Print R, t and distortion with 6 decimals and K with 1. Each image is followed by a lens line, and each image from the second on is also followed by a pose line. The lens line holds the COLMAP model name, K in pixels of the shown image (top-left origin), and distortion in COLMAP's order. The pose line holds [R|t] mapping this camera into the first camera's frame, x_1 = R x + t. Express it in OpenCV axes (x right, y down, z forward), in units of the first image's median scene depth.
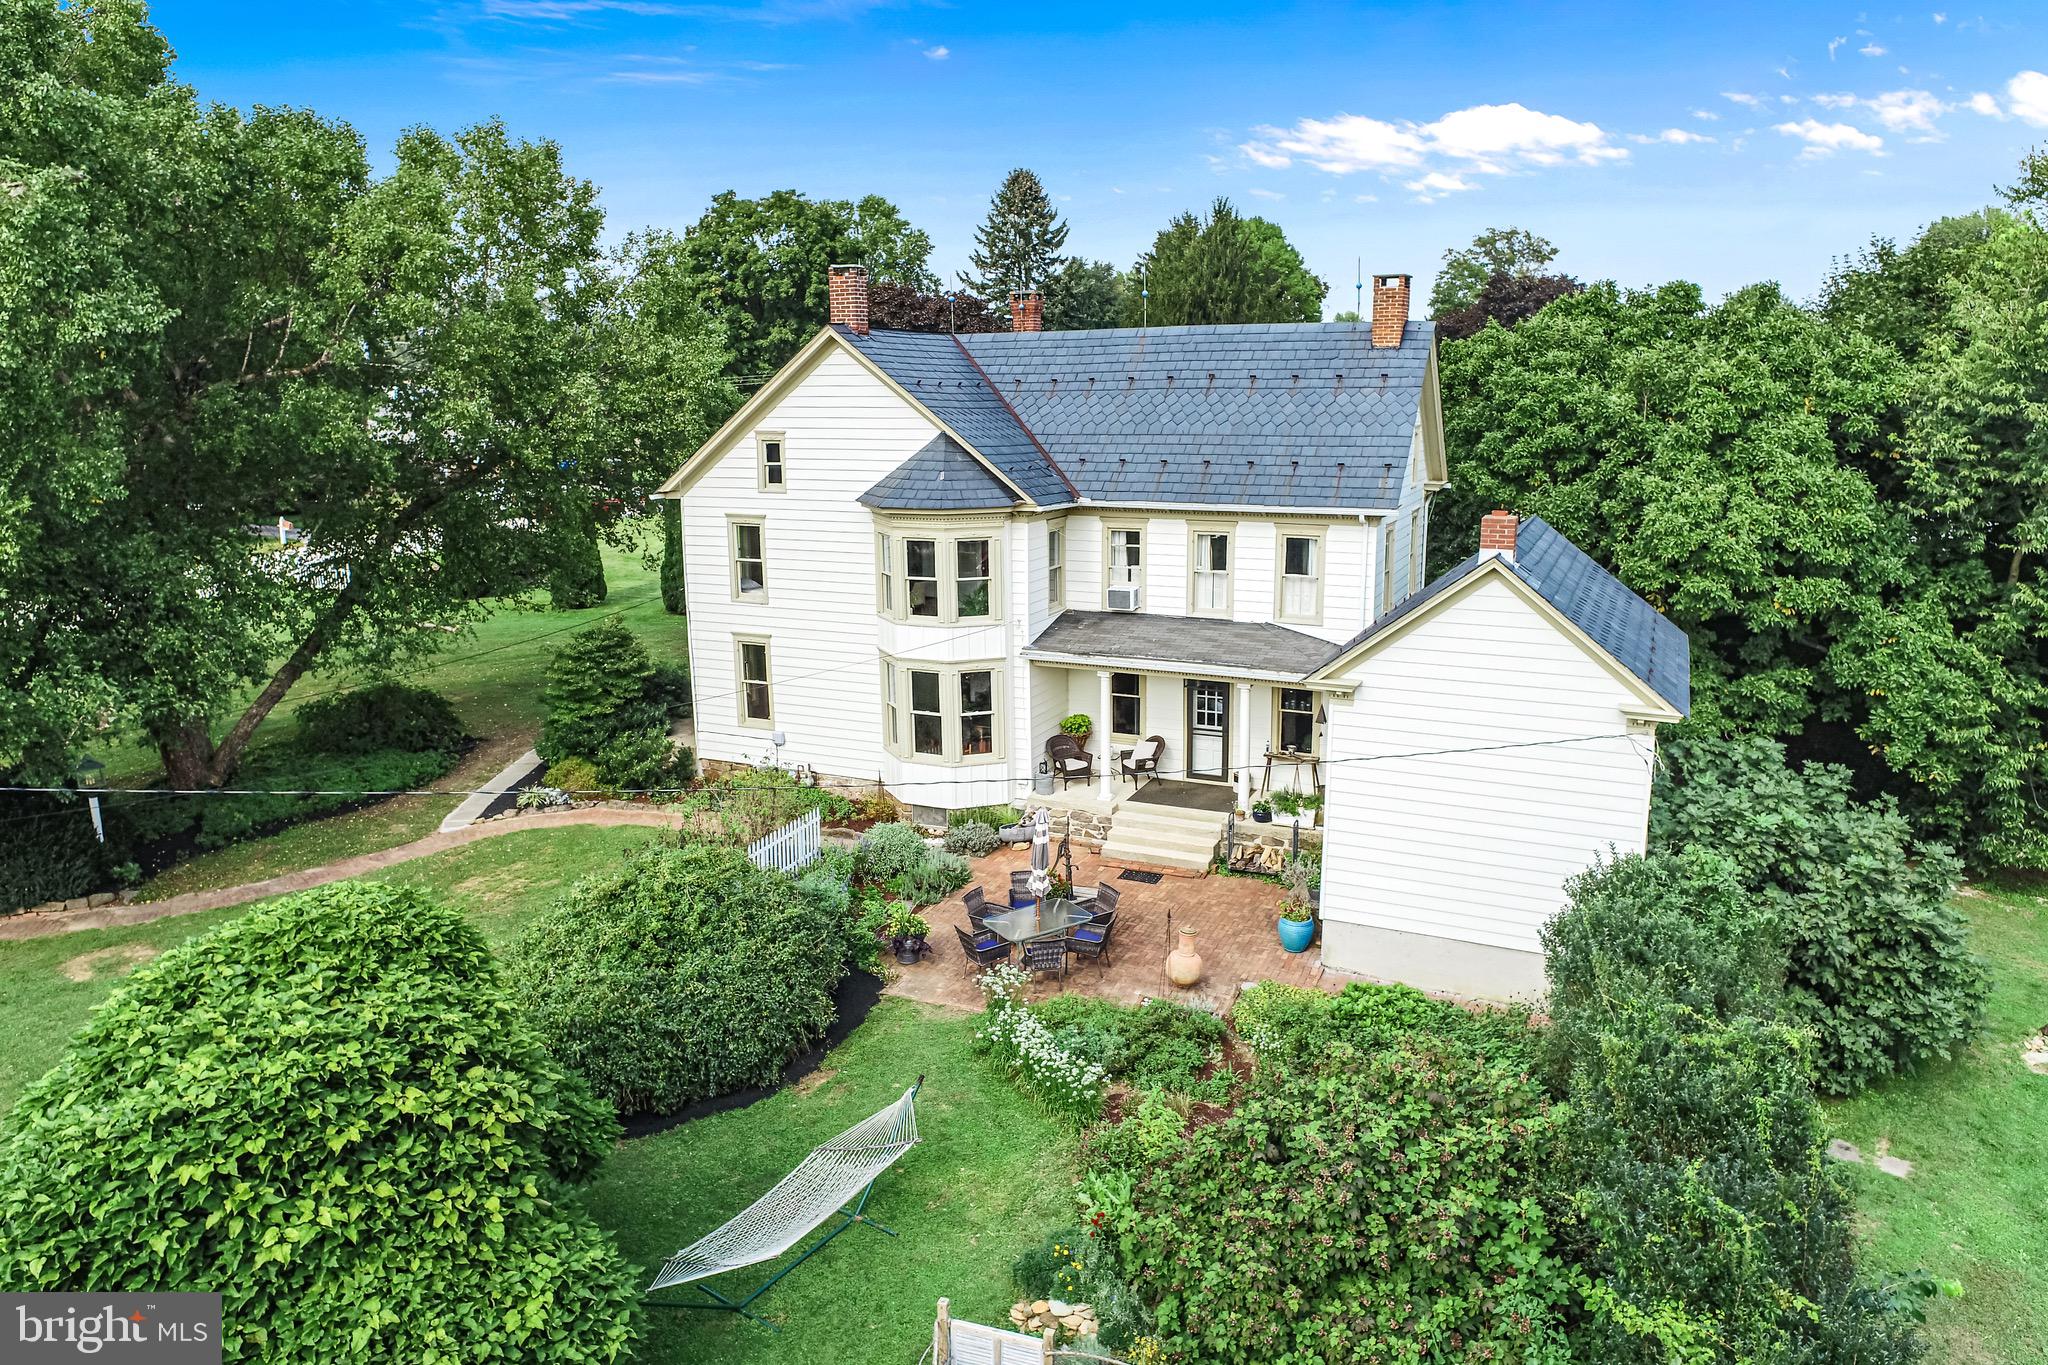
lens RADIAL K [[1397.0, 0, 1020.6], [0, 1397.0, 687.2], [0, 0, 1]] dist [-0.020928, 0.015475]
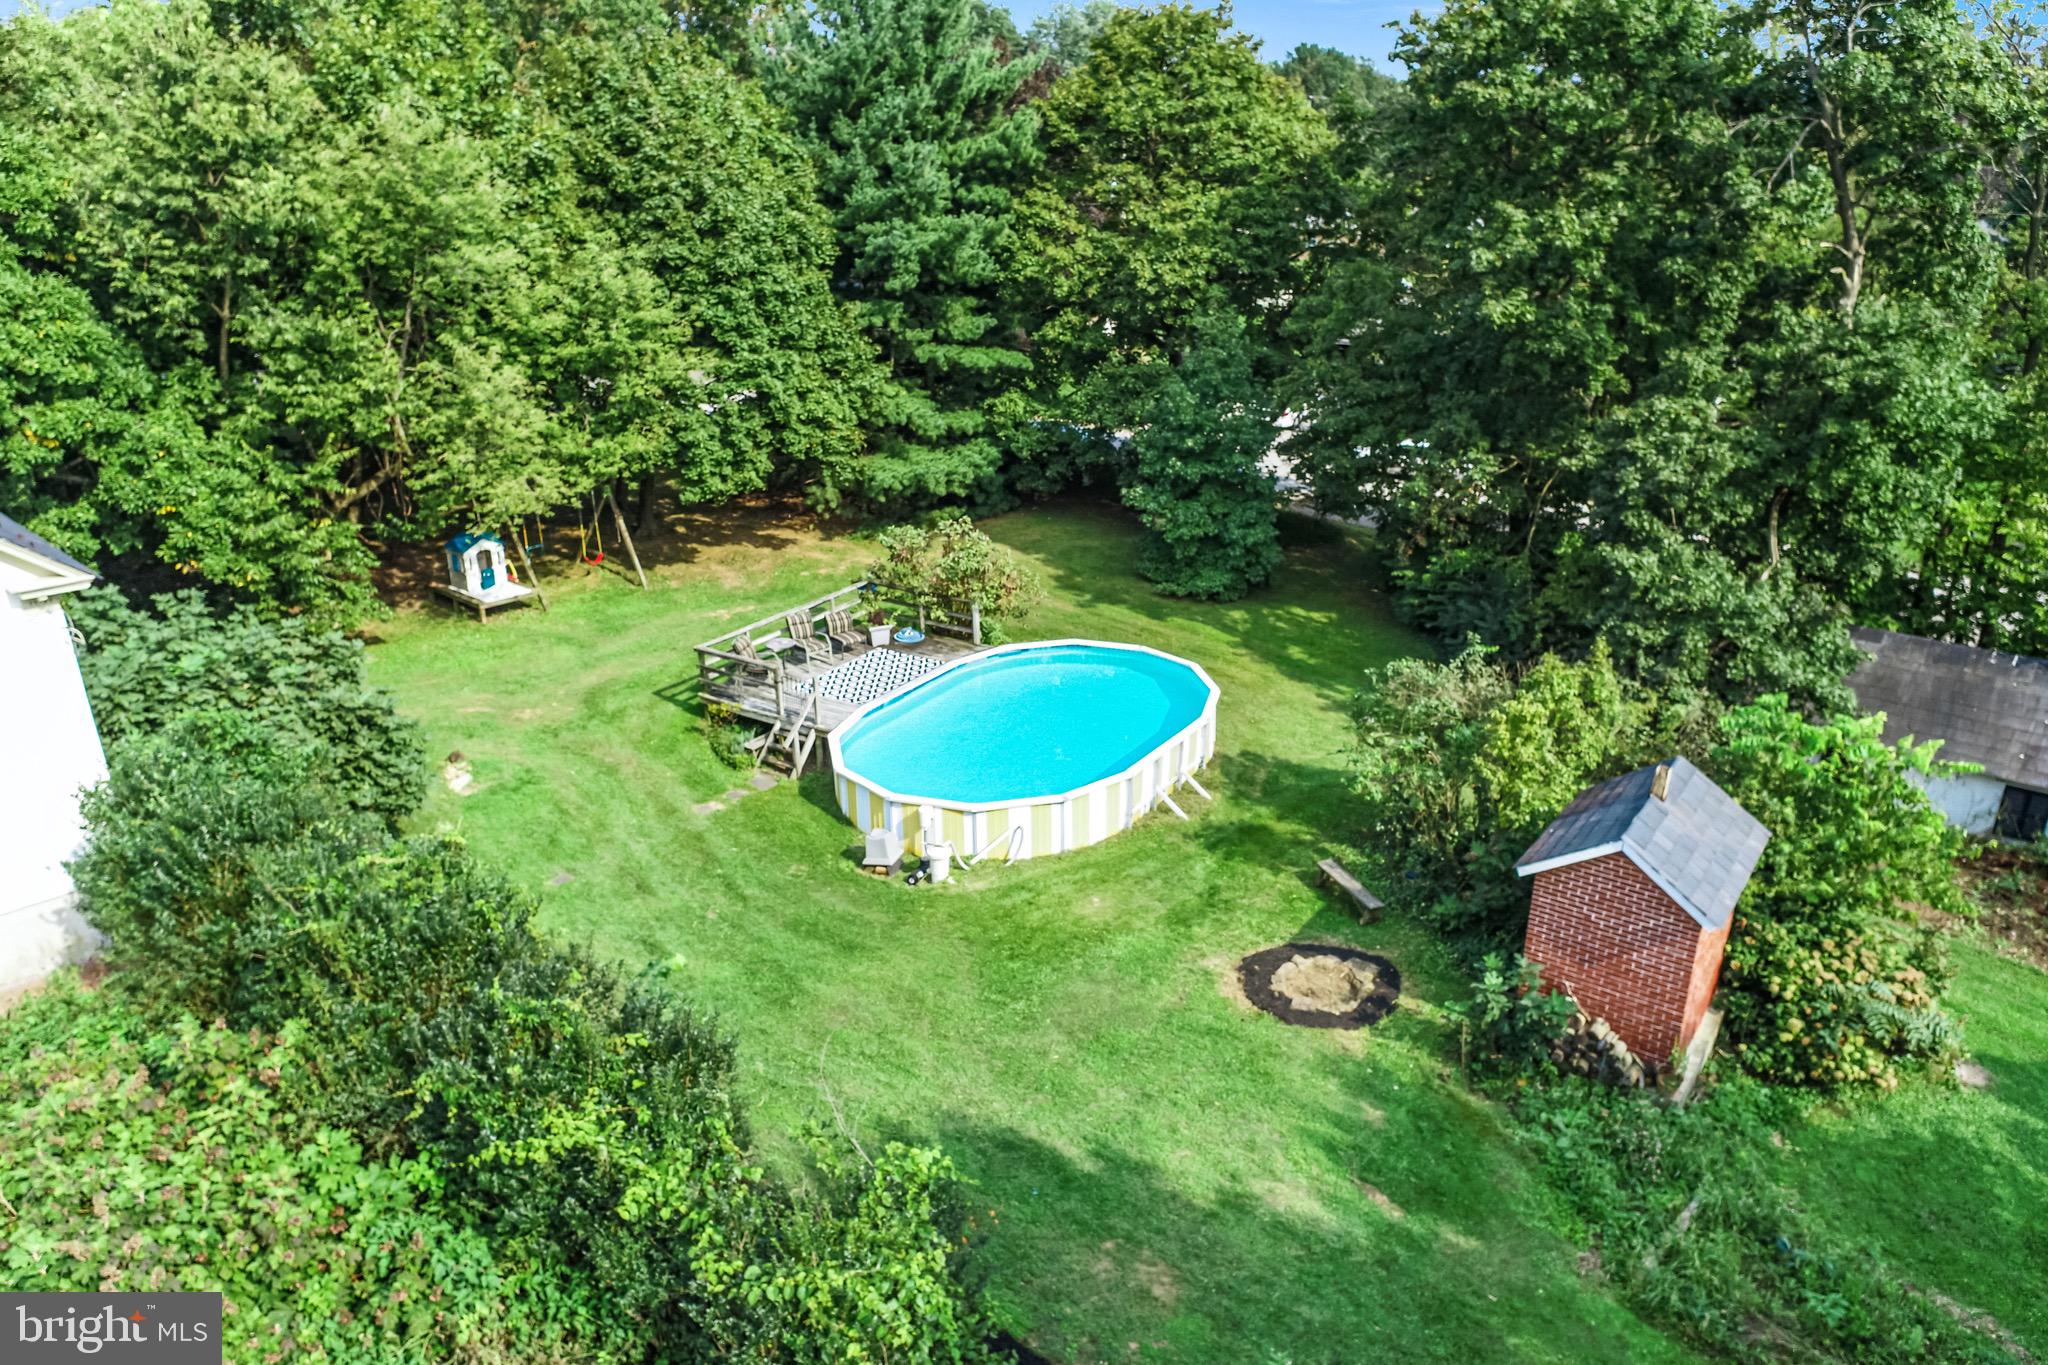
lens RADIAL K [[1397.0, 0, 1026.5], [0, 1397.0, 666.2], [0, 0, 1]] dist [-0.020928, 0.015475]
pose [[0.295849, -0.325612, 0.898026, -0.104020], [0.214545, 0.938741, 0.269695, -0.026204], [-0.930830, 0.112878, 0.347584, 0.130531]]
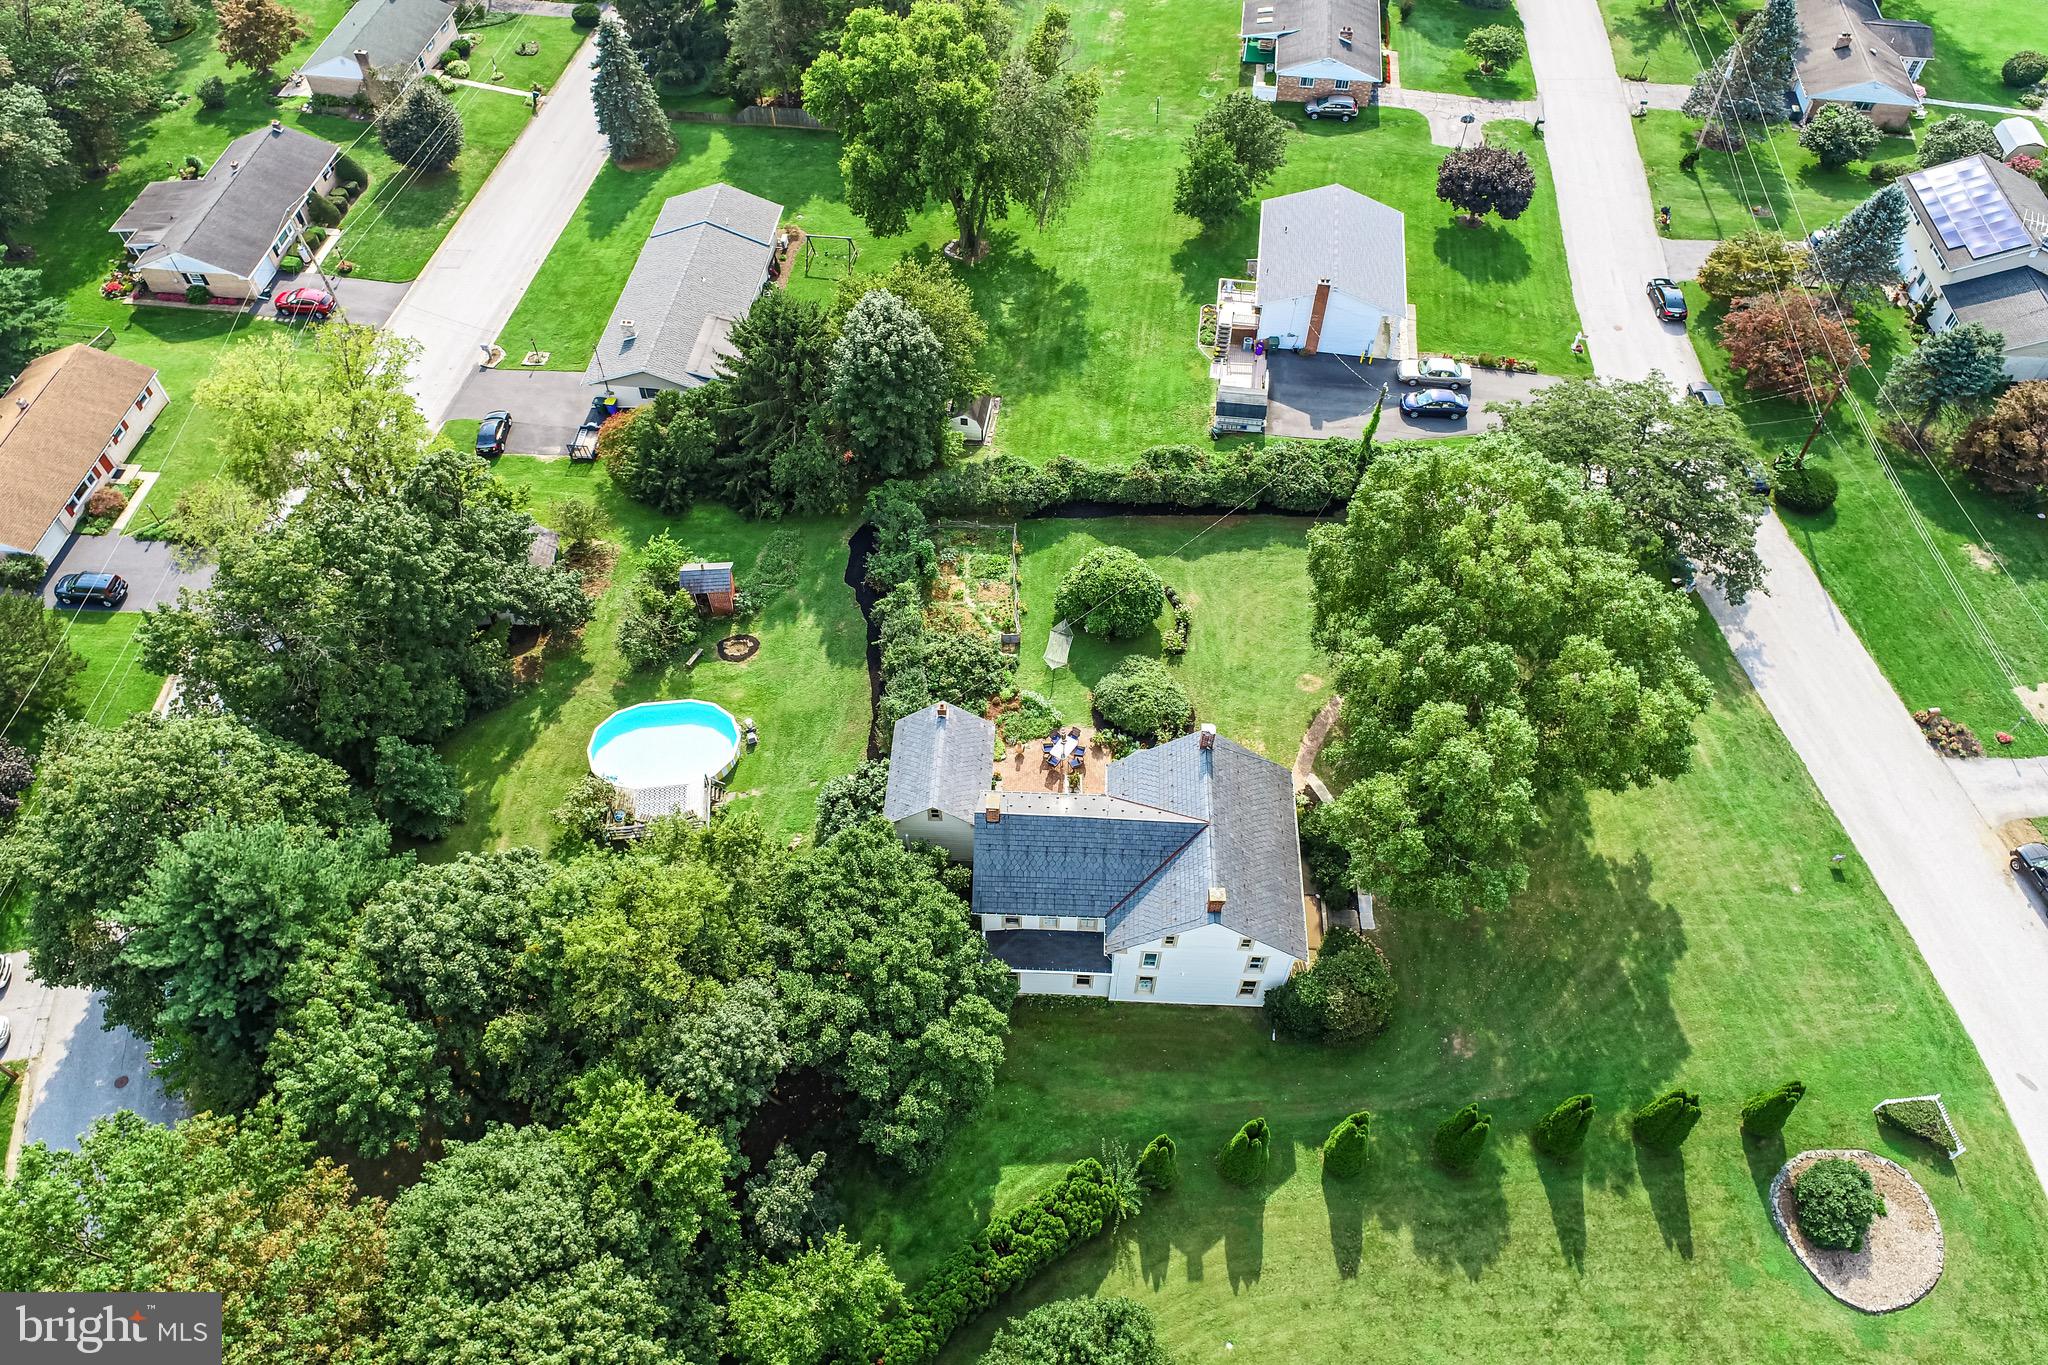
lens RADIAL K [[1397.0, 0, 1018.1], [0, 1397.0, 686.1], [0, 0, 1]] dist [-0.020928, 0.015475]
pose [[-0.922133, 0.317276, -0.221375, 0.750198], [-0.070021, 0.425892, 0.902060, -2.710113], [0.380484, 0.847320, -0.370513, 1.882231]]
